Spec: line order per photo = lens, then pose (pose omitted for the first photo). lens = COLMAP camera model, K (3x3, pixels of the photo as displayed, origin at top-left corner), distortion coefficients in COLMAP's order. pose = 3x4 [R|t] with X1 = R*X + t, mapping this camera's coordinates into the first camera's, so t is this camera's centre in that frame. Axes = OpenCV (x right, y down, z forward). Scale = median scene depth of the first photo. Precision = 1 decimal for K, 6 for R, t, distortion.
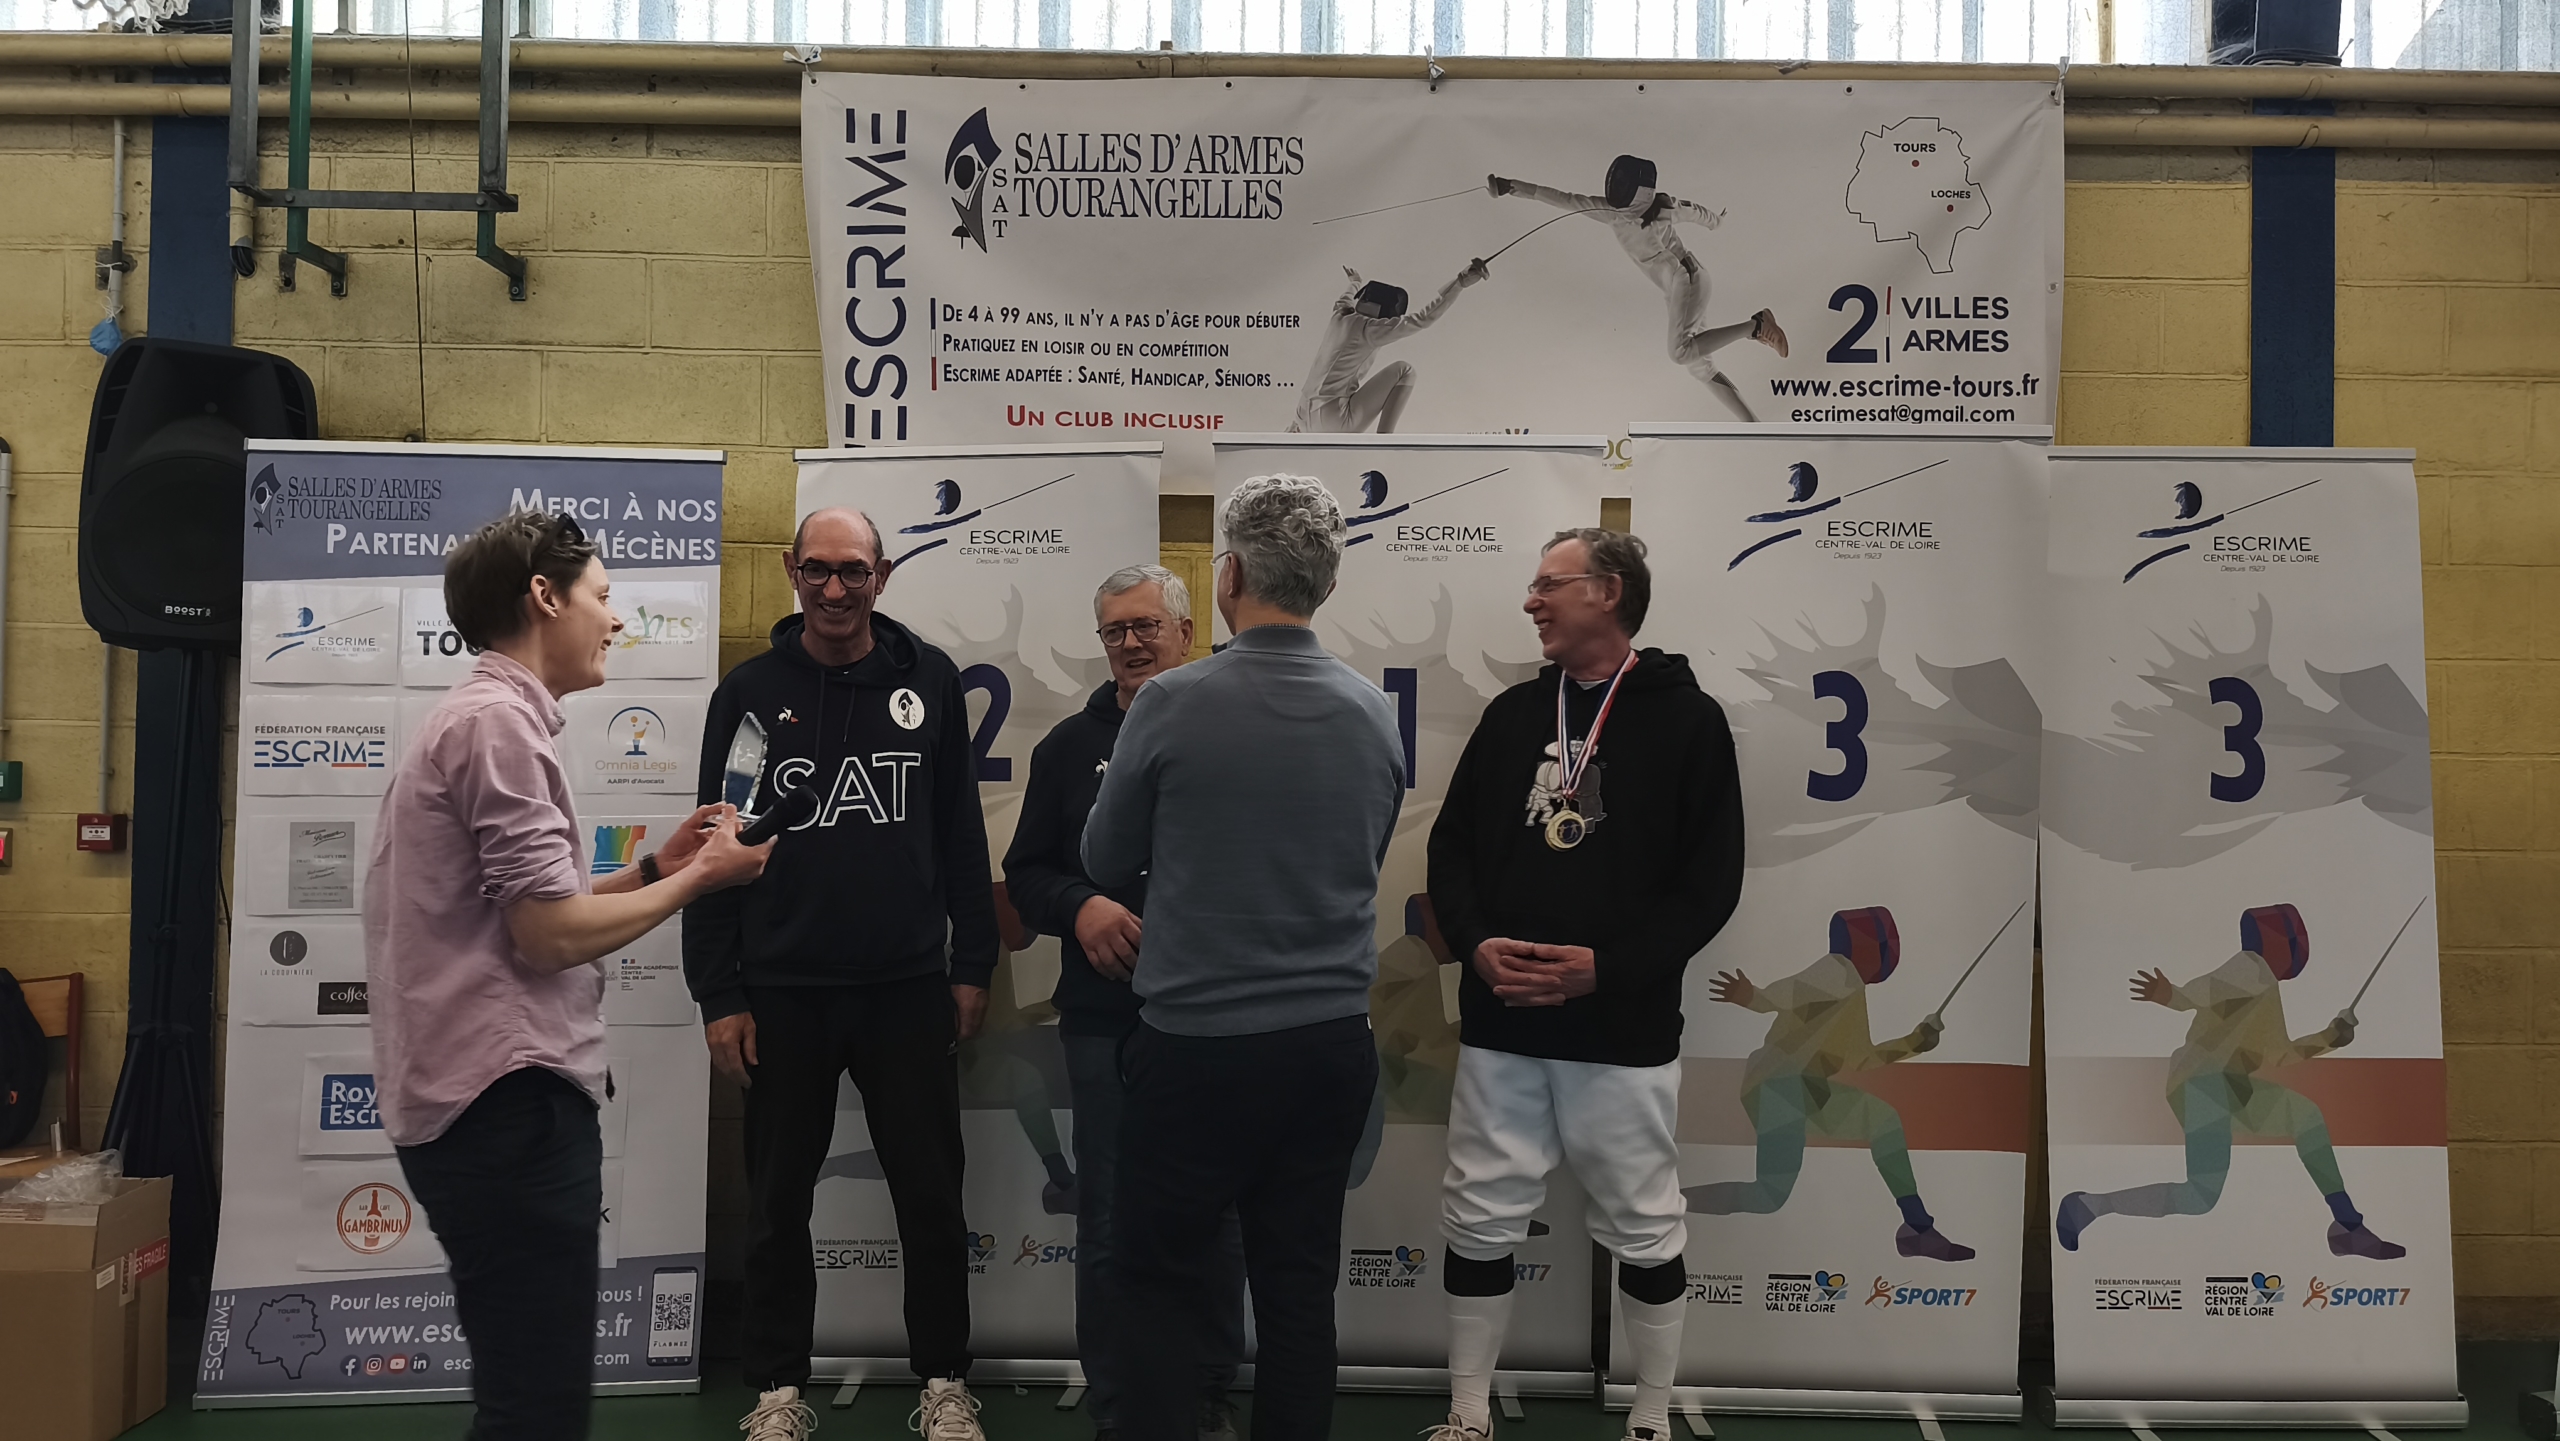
lens RADIAL K [[1768.0, 0, 1284.2], [0, 1768.0, 713.4], [0, 0, 1]] dist [0.034053, -0.039863]
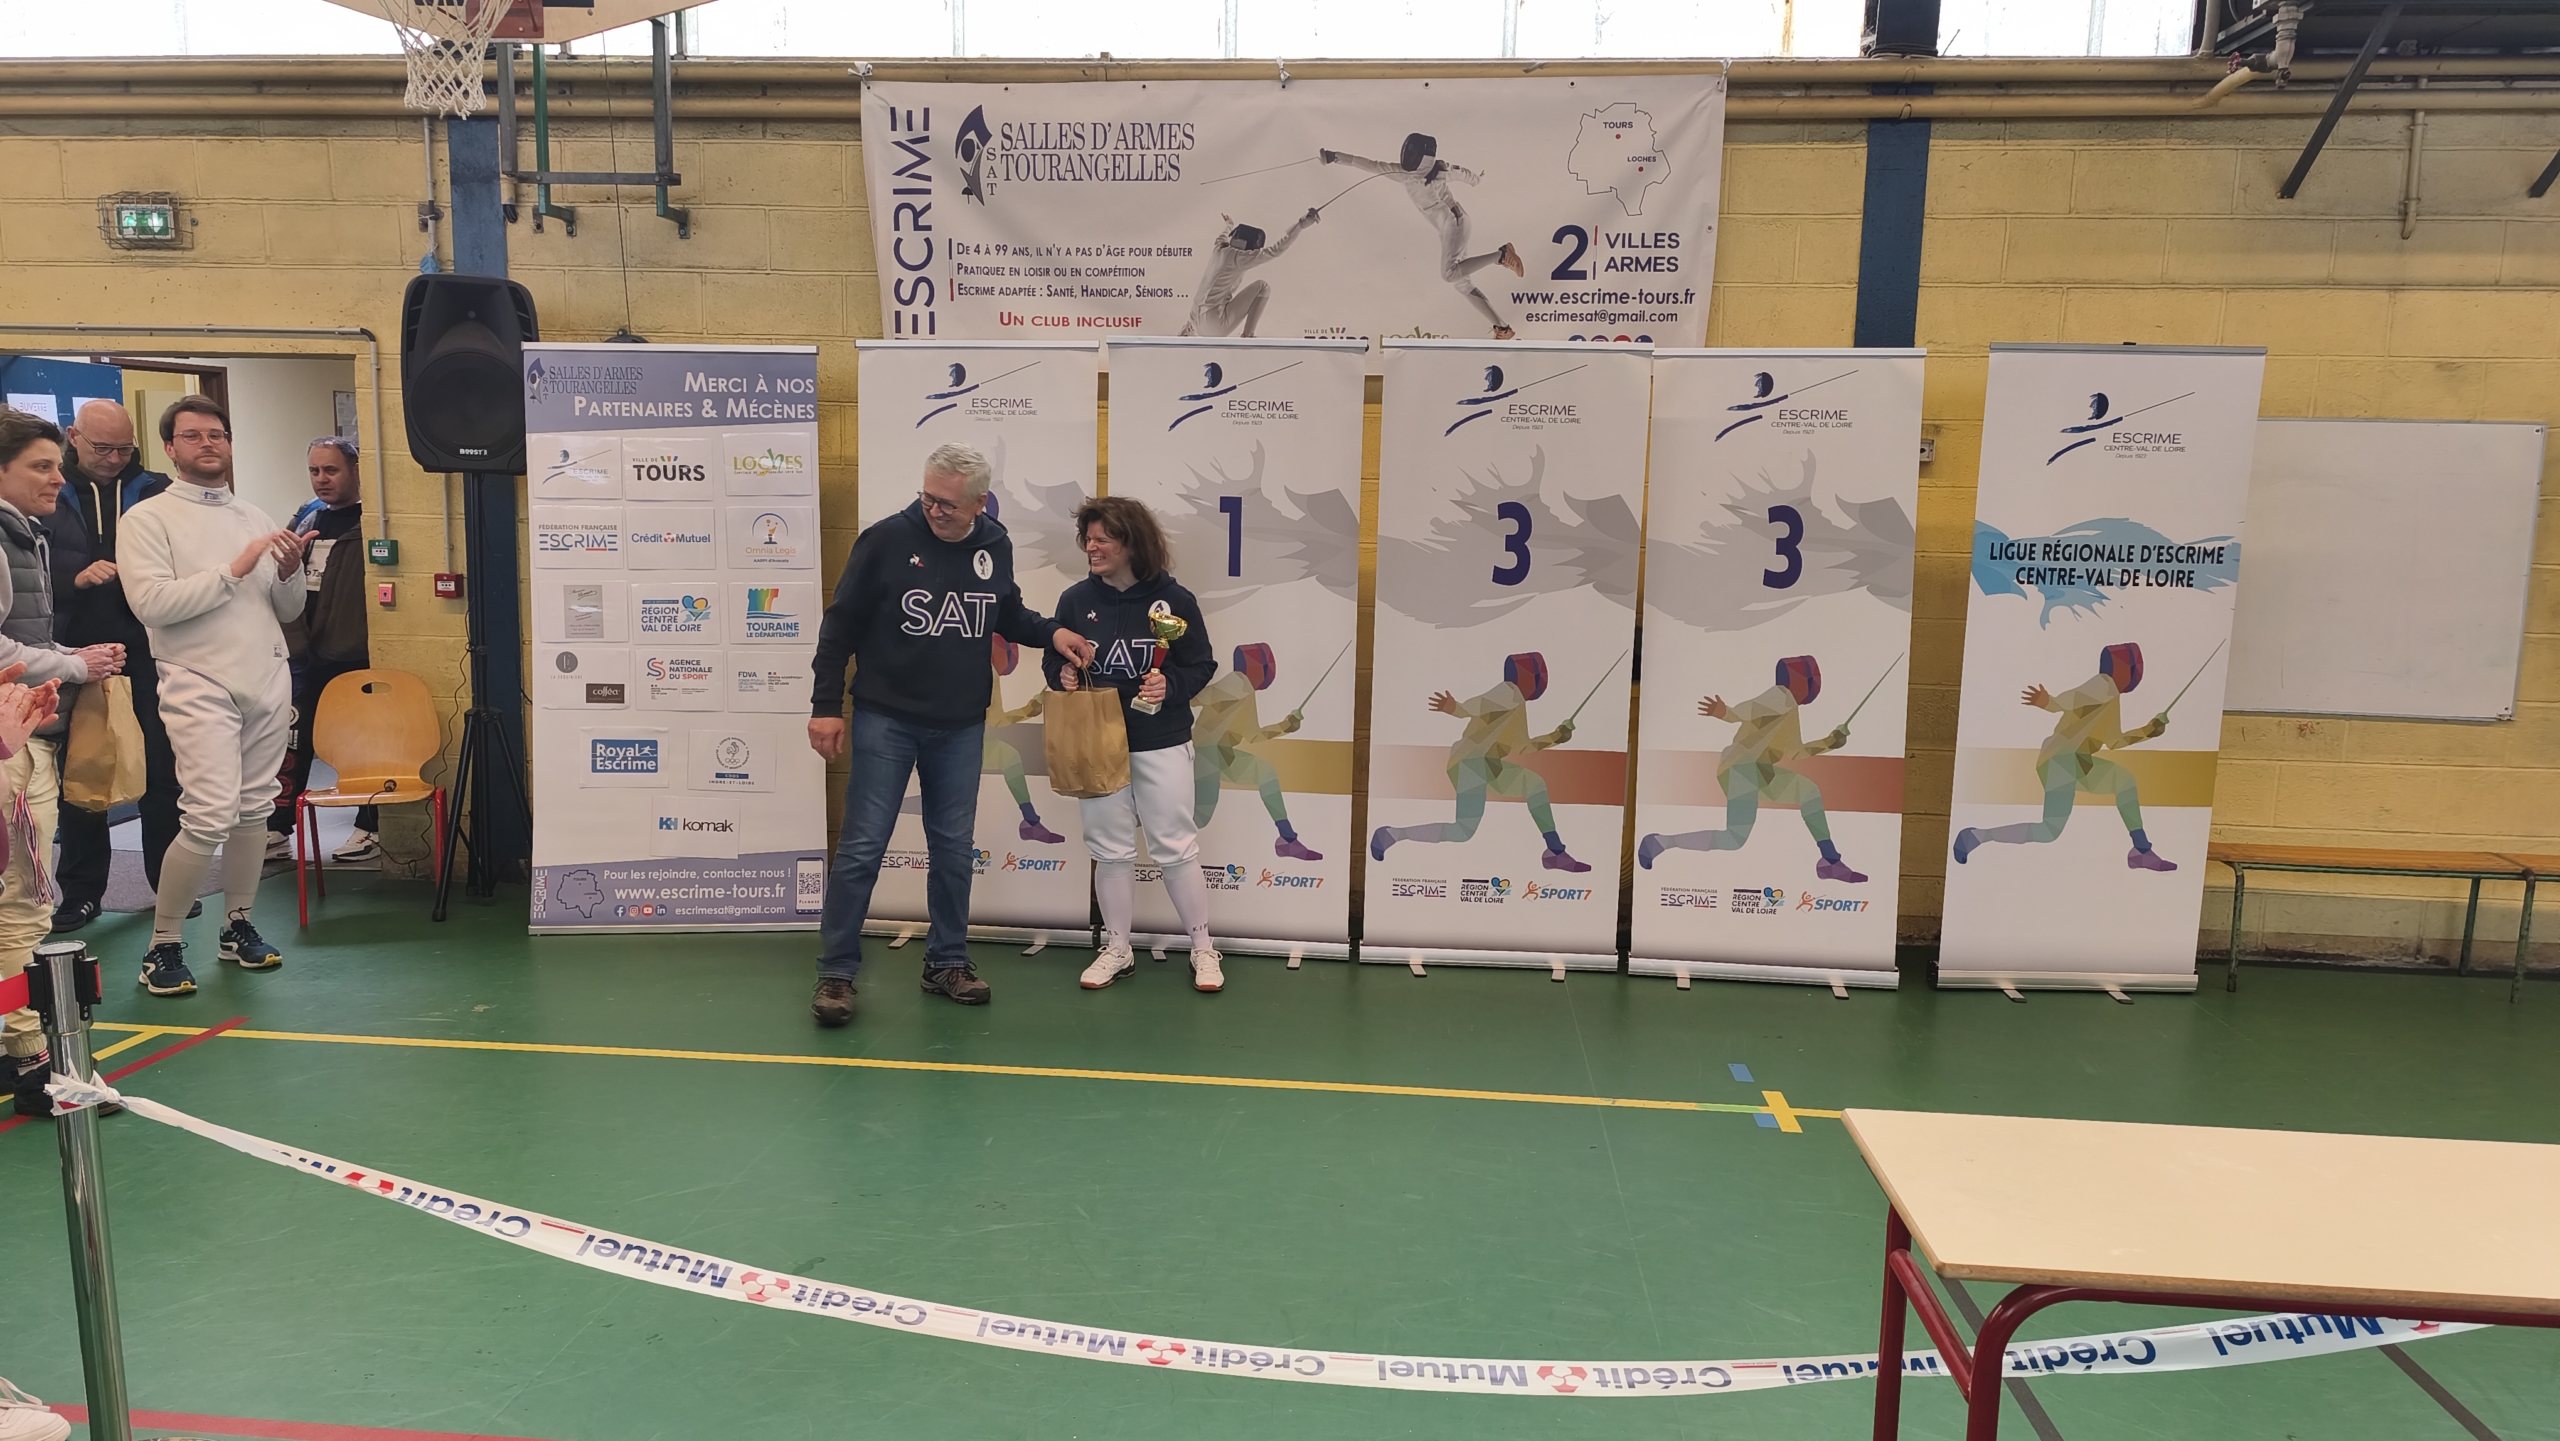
lens RADIAL K [[1681.2, 0, 1281.9], [0, 1681.2, 704.3], [0, 0, 1]] dist [0.039731, -0.036835]
pose [[0.994860, 0.021192, -0.099021, 0.230885], [-0.006331, 0.988961, 0.148040, -0.057325], [0.101065, -0.146652, 0.984012, -0.433699]]
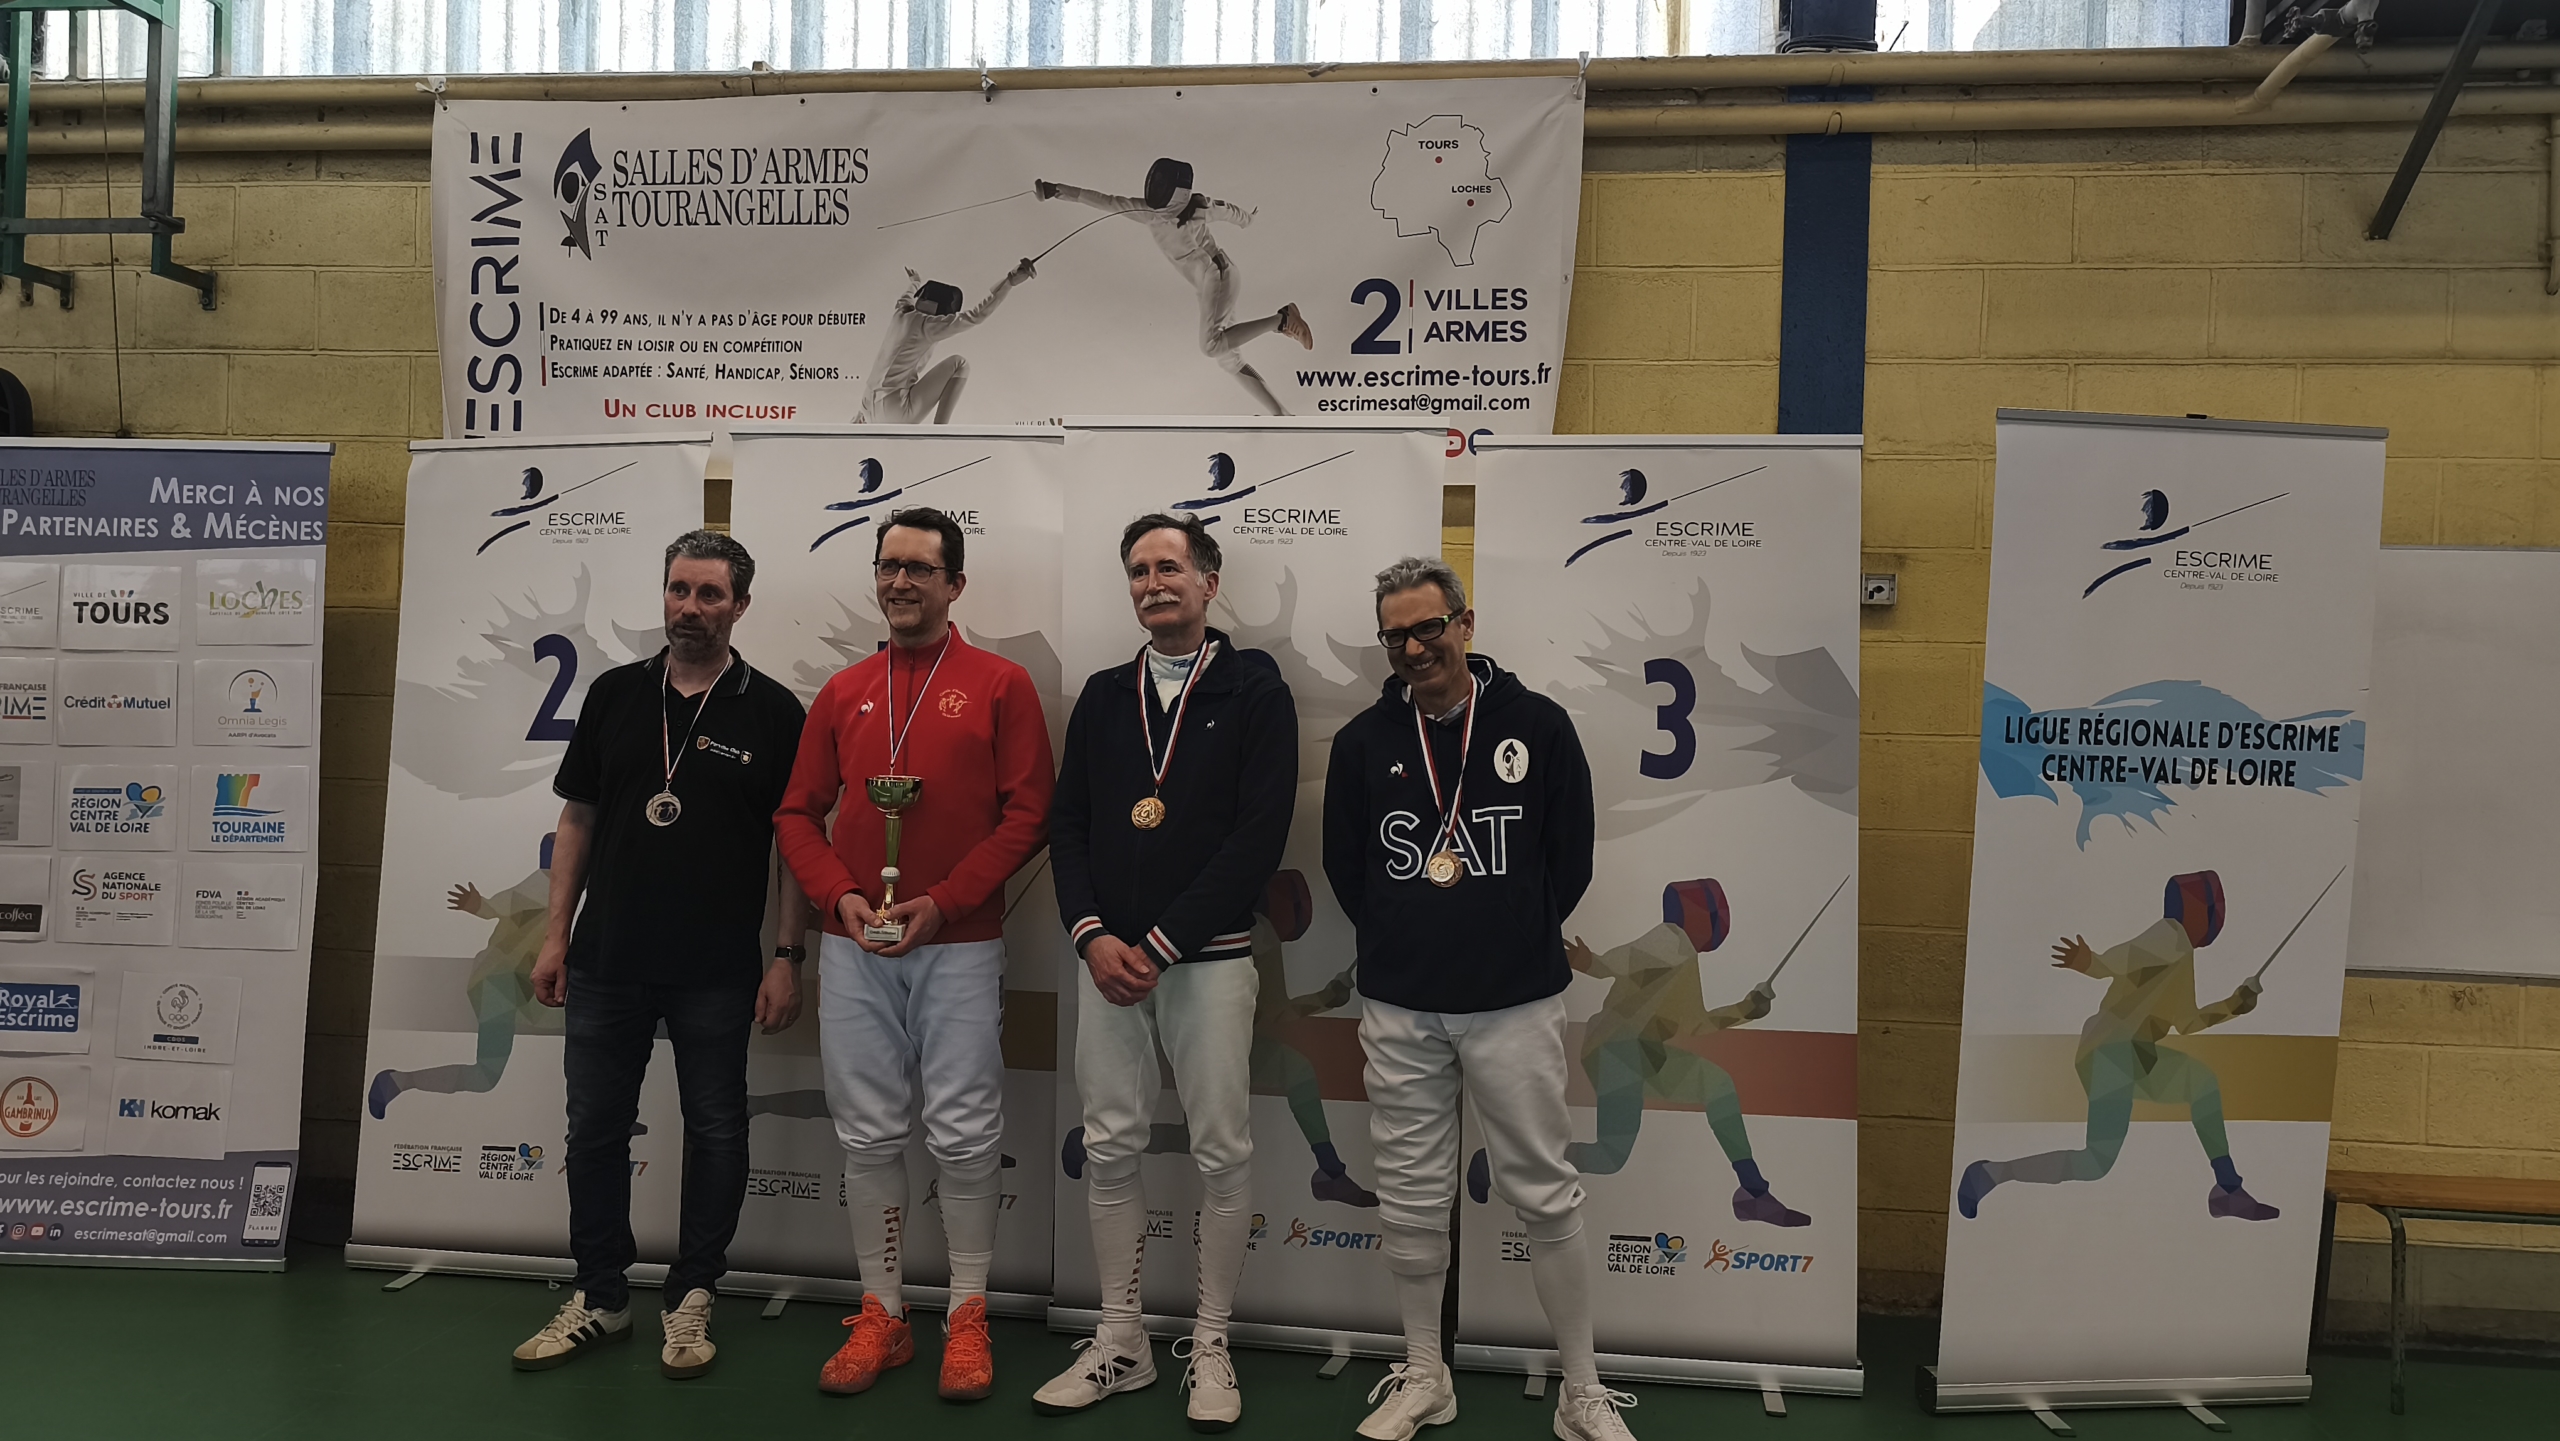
lens RADIAL K [[1768.0, 0, 1284.2], [0, 1768.0, 713.4], [0, 0, 1]] dist [0.034053, -0.039863]
pose [[0.992035, 0.014170, -0.125162, 0.400819], [-0.012312, 0.999802, 0.015604, -0.001591], [0.125359, -0.013939, 0.992014, -0.042706]]
